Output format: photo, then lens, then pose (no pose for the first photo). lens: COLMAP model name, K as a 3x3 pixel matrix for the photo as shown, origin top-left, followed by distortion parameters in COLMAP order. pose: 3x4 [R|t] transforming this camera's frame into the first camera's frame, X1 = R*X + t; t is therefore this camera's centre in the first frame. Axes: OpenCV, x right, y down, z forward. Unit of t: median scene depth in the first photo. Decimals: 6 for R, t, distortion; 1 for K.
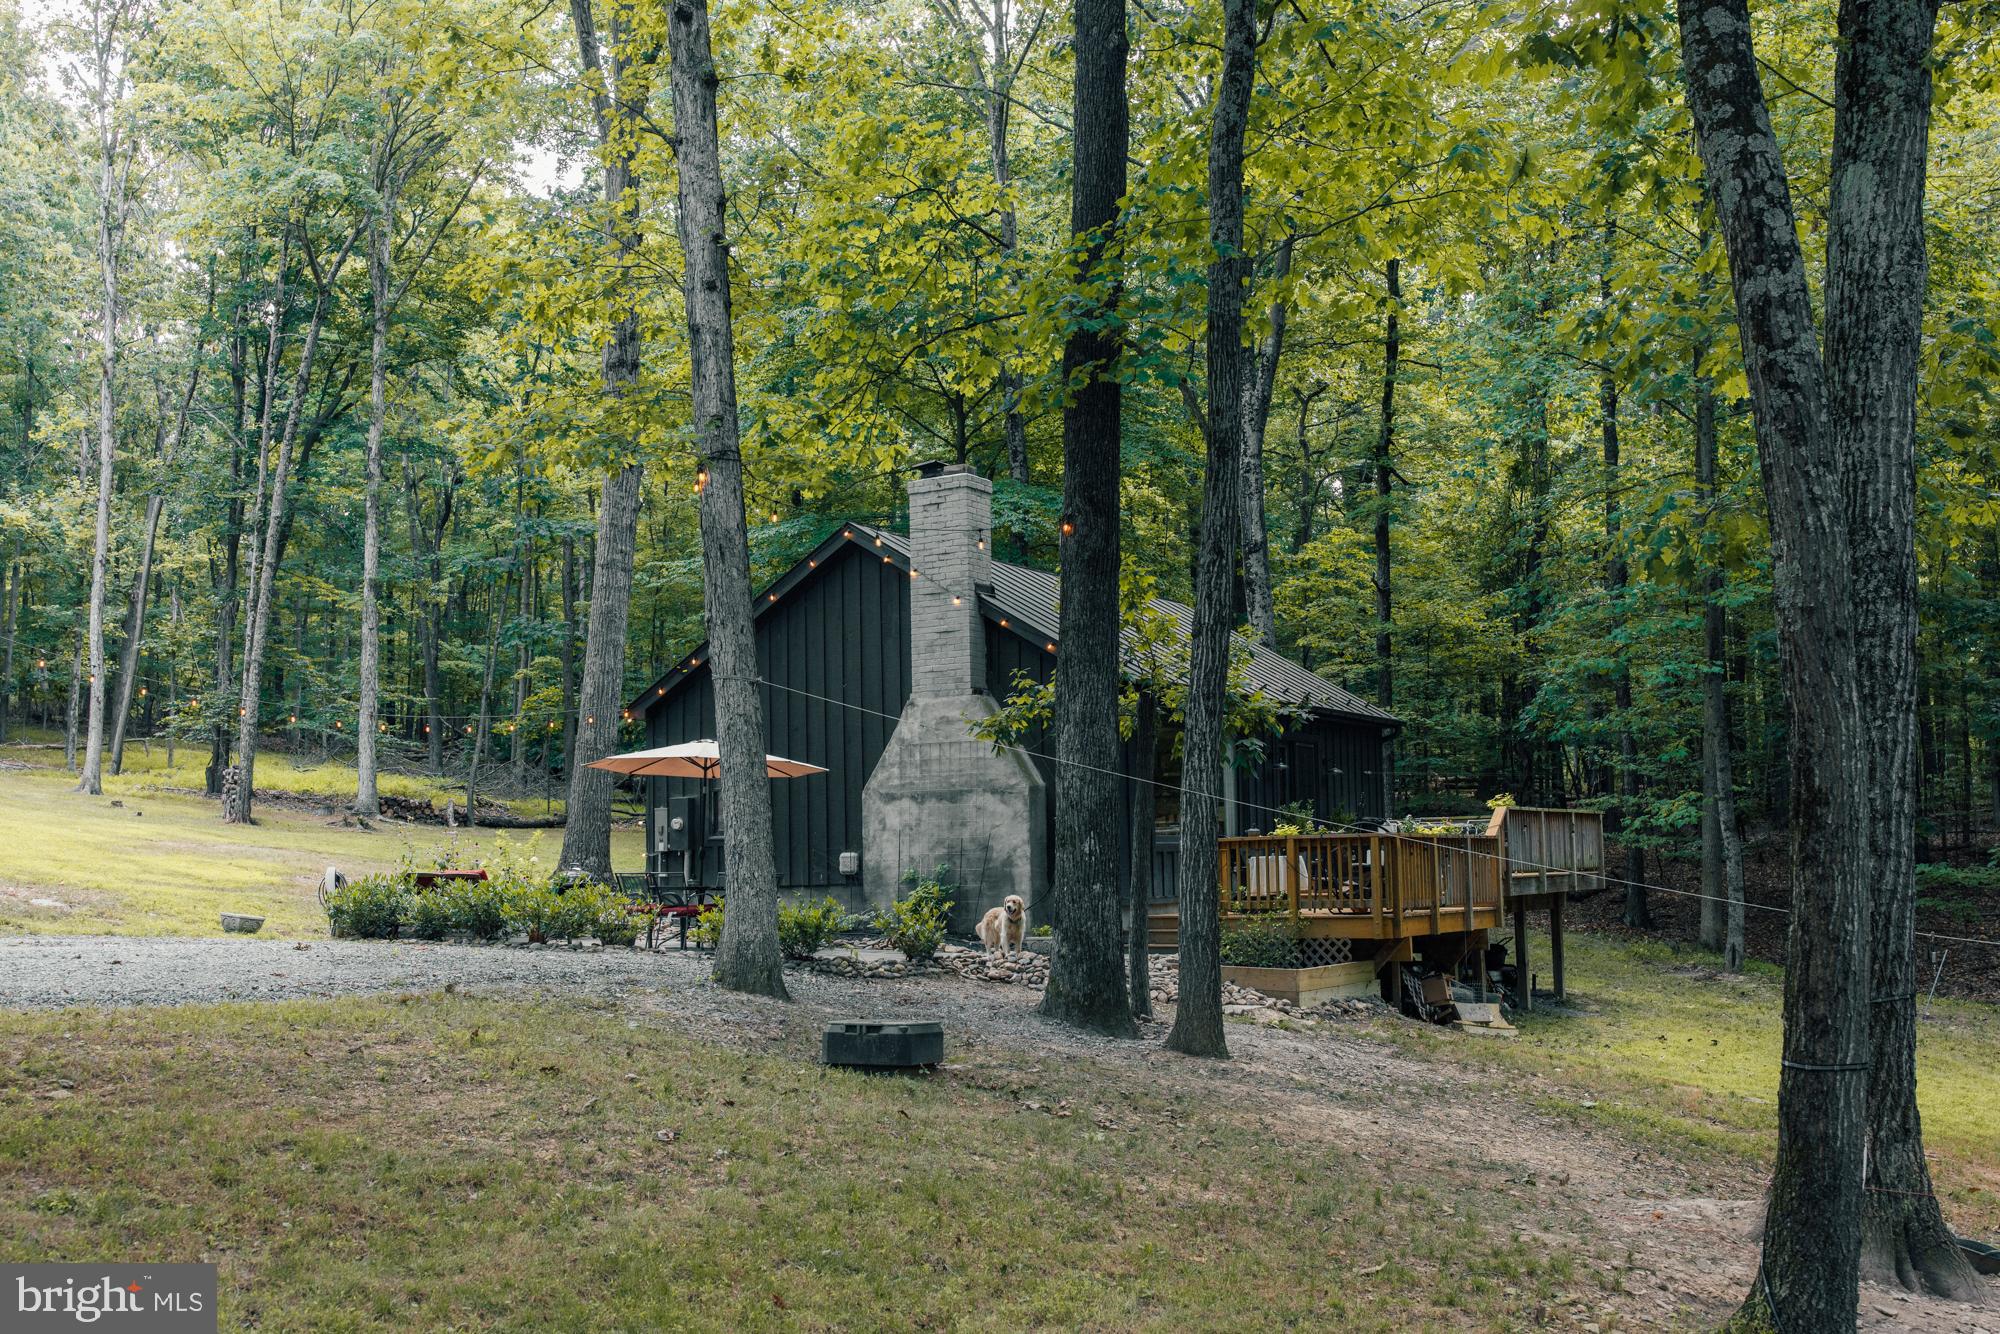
lens RADIAL K [[1970.6, 0, 975.2], [0, 1970.6, 672.7], [0, 0, 1]] dist [0.012039, -0.018093]
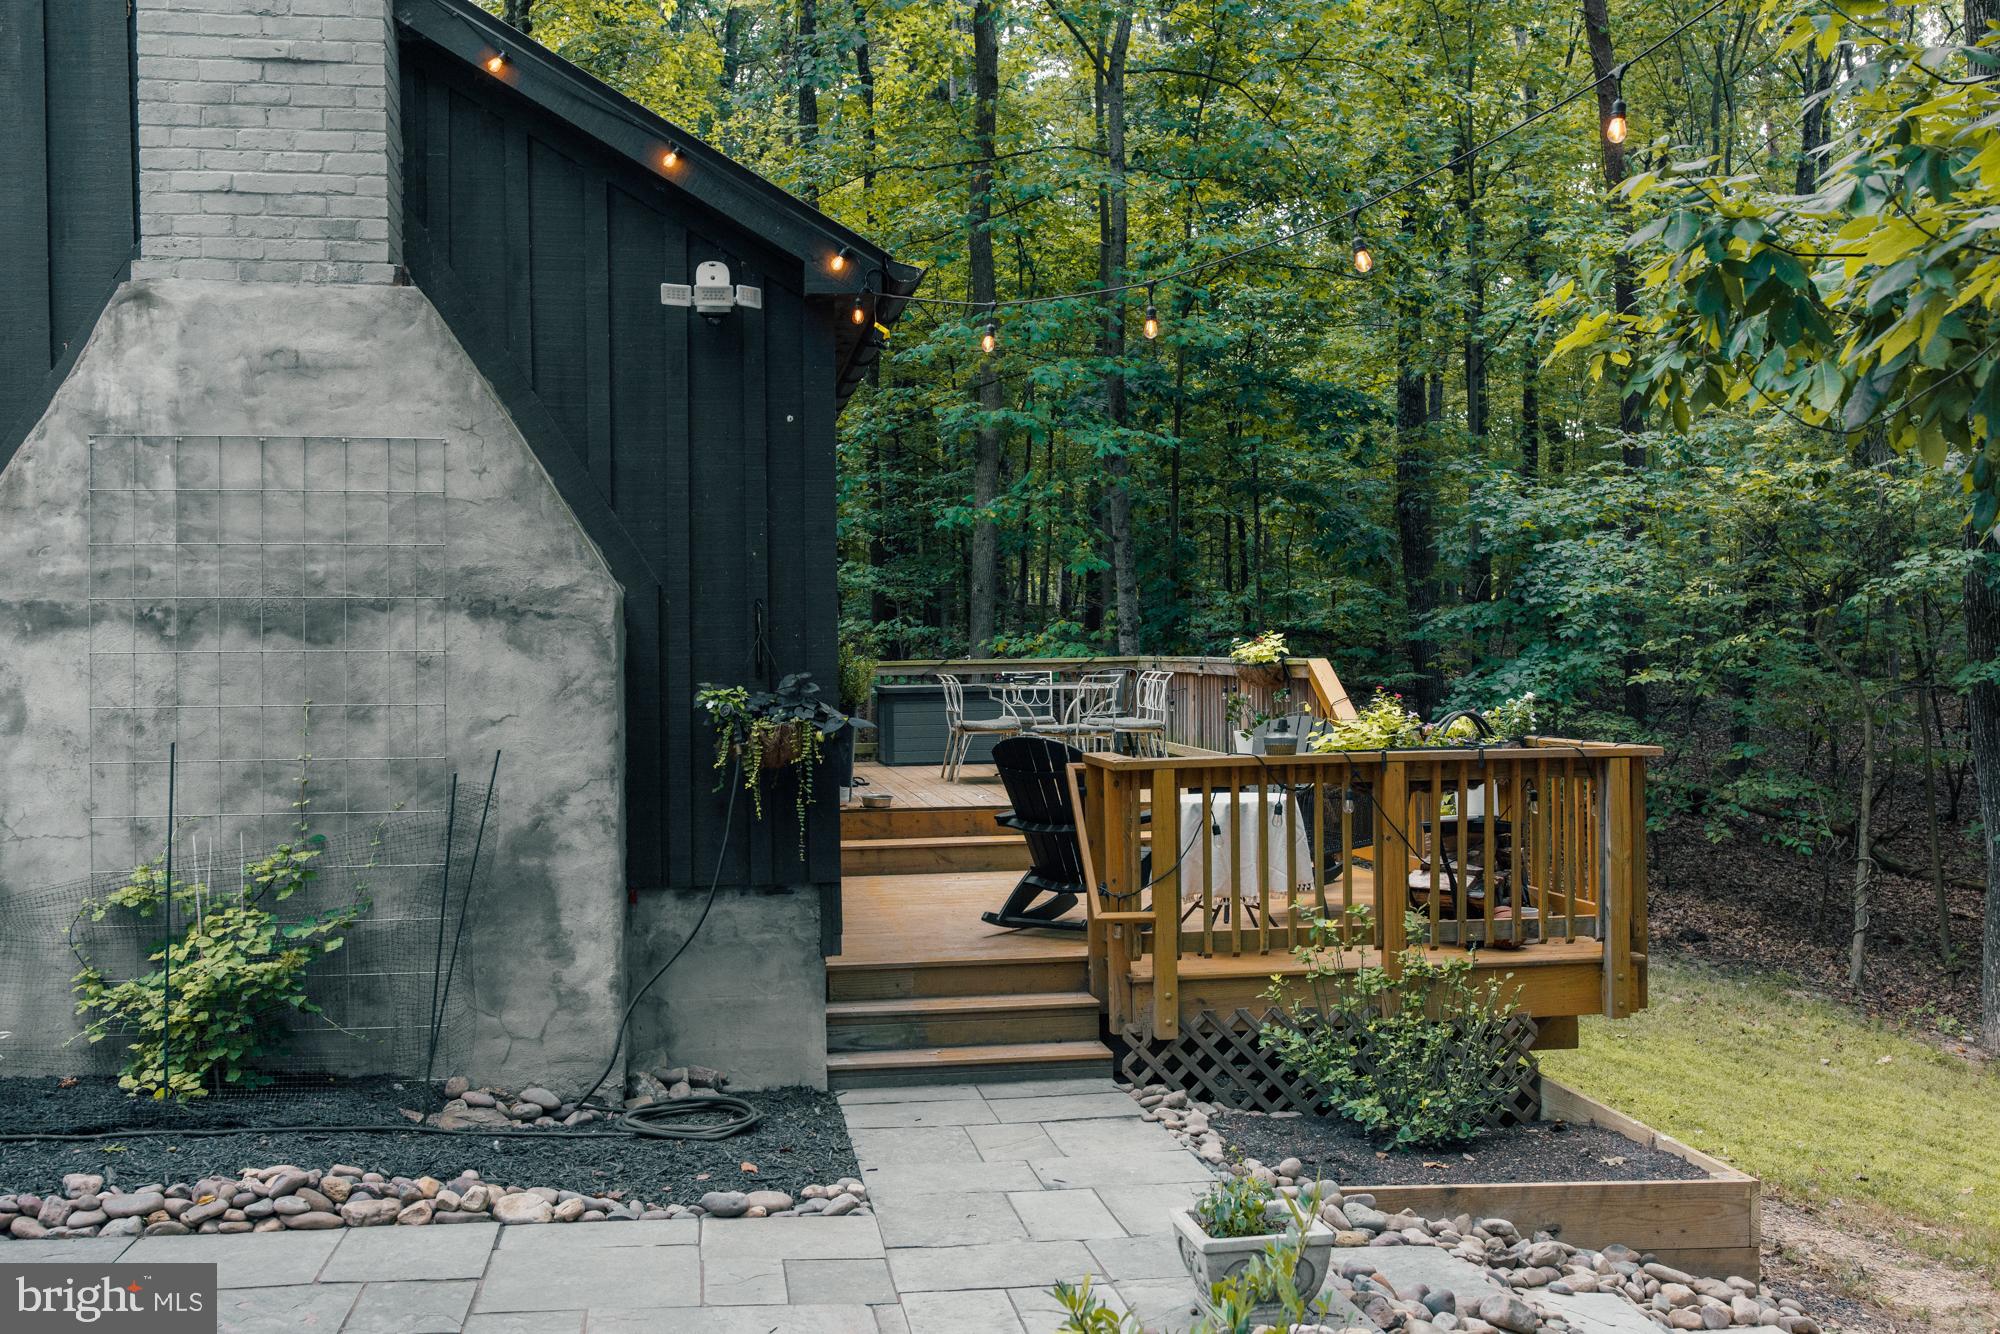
lens RADIAL K [[1897.2, 0, 989.7], [0, 1897.2, 672.0], [0, 0, 1]] dist [0.012409, -0.013001]
pose [[0.761245, 0.002087, 0.648461, -0.122680], [-0.066531, 0.994969, 0.074901, 0.043175], [-0.645042, -0.100161, 0.757554, 0.733587]]
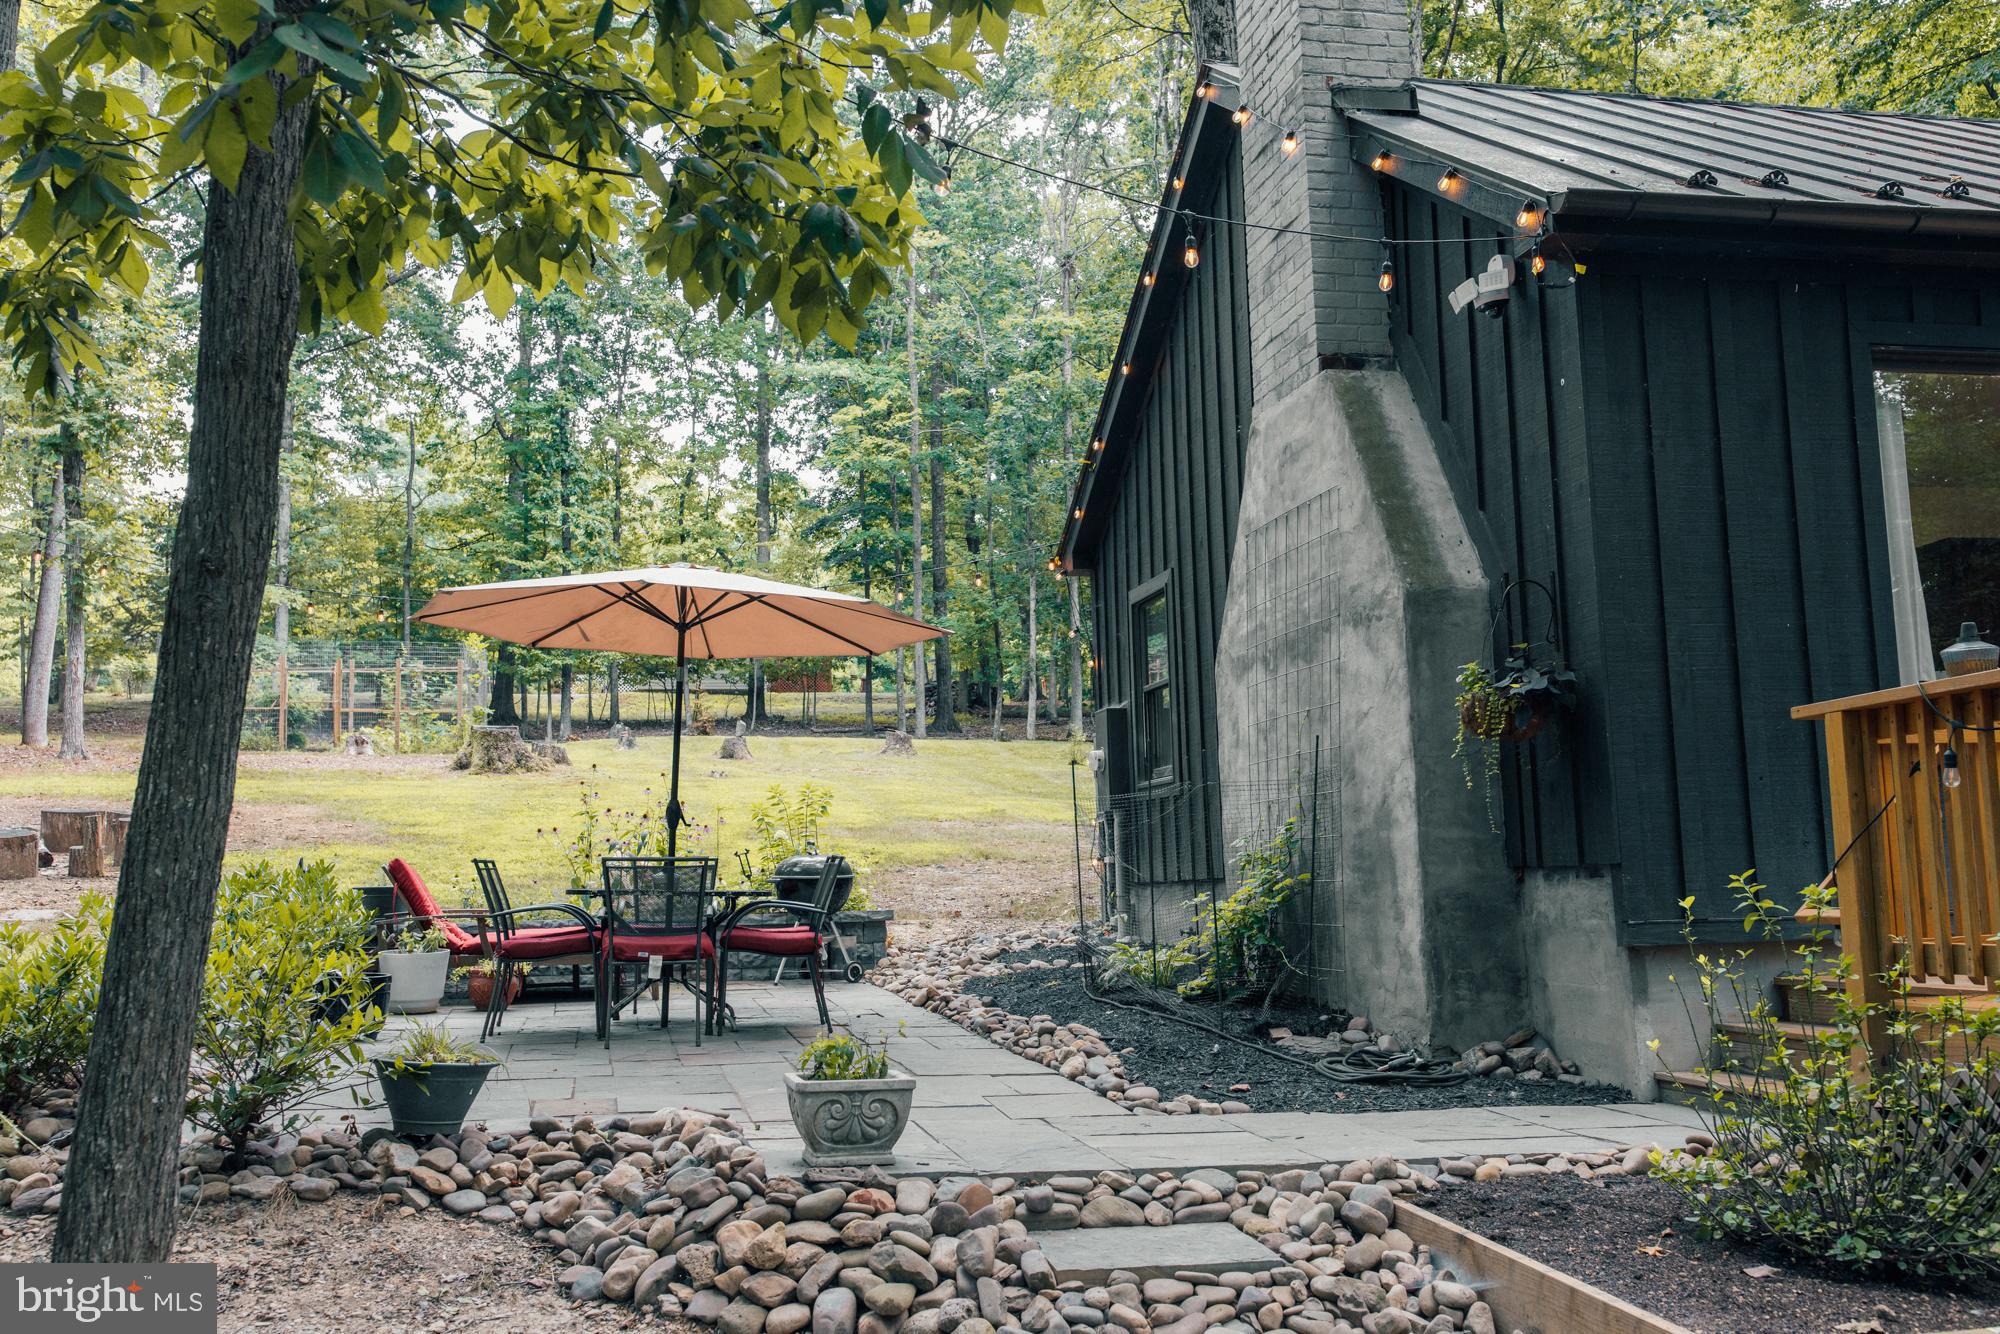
lens RADIAL K [[1908.7, 0, 978.8], [0, 1908.7, 643.9], [0, 0, 1]] dist [0.009391, -0.004388]
pose [[0.686219, -0.095378, -0.721115, 0.216533], [0.088511, 0.994948, -0.047368, 0.075973], [0.721990, -0.031322, 0.691194, 0.715766]]
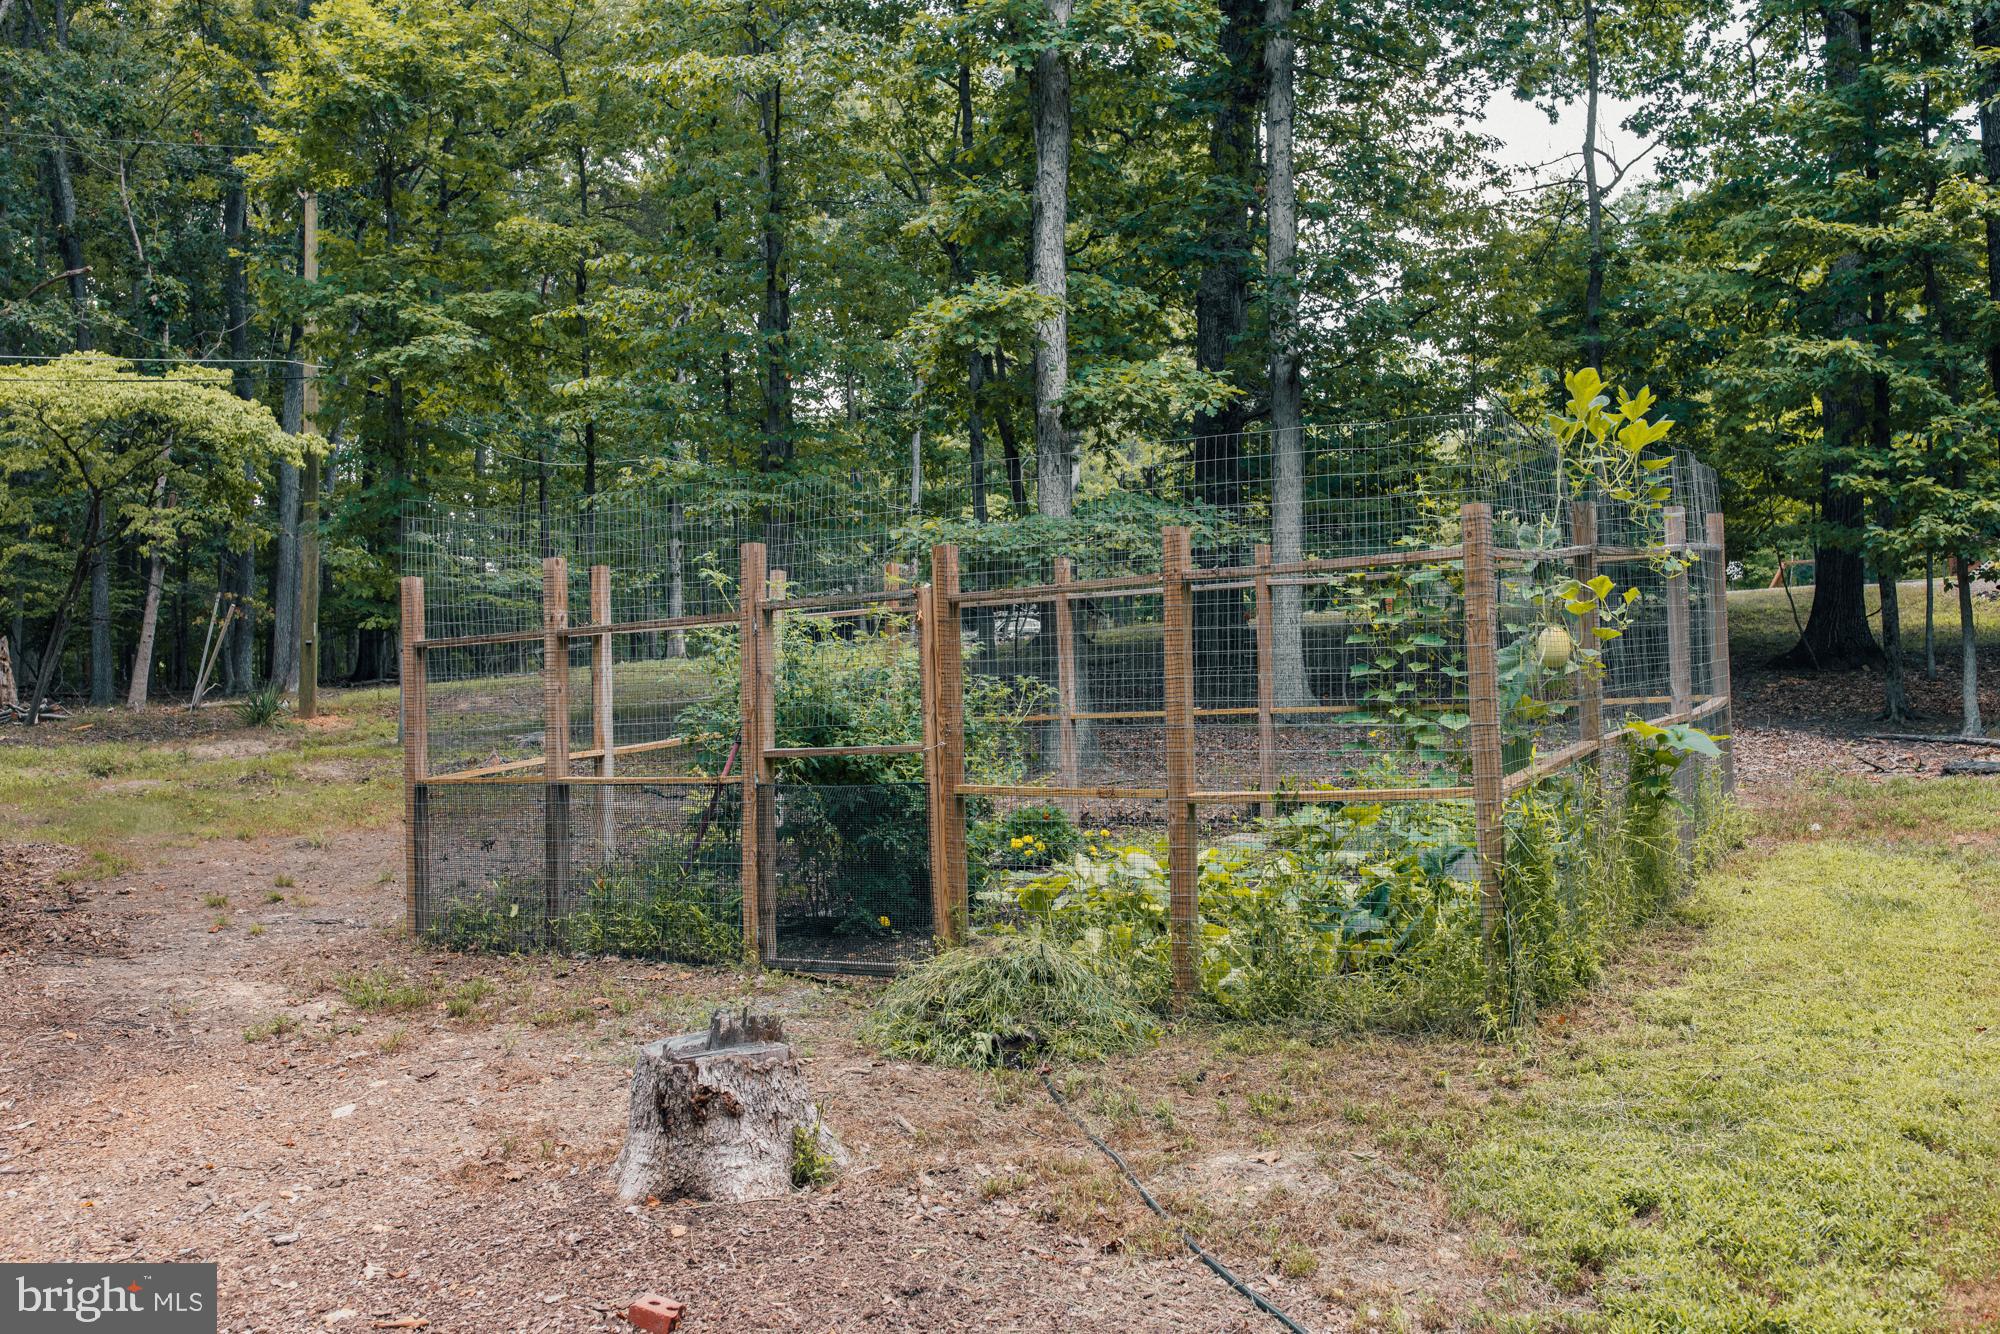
lens RADIAL K [[1897.2, 0, 989.7], [0, 1897.2, 672.0], [0, 0, 1]] dist [0.012409, -0.013001]
pose [[0.076442, -0.037244, -0.996378, -0.801623], [0.142134, 0.989504, -0.026083, -0.006032], [0.986891, -0.139626, 0.080934, 1.315922]]
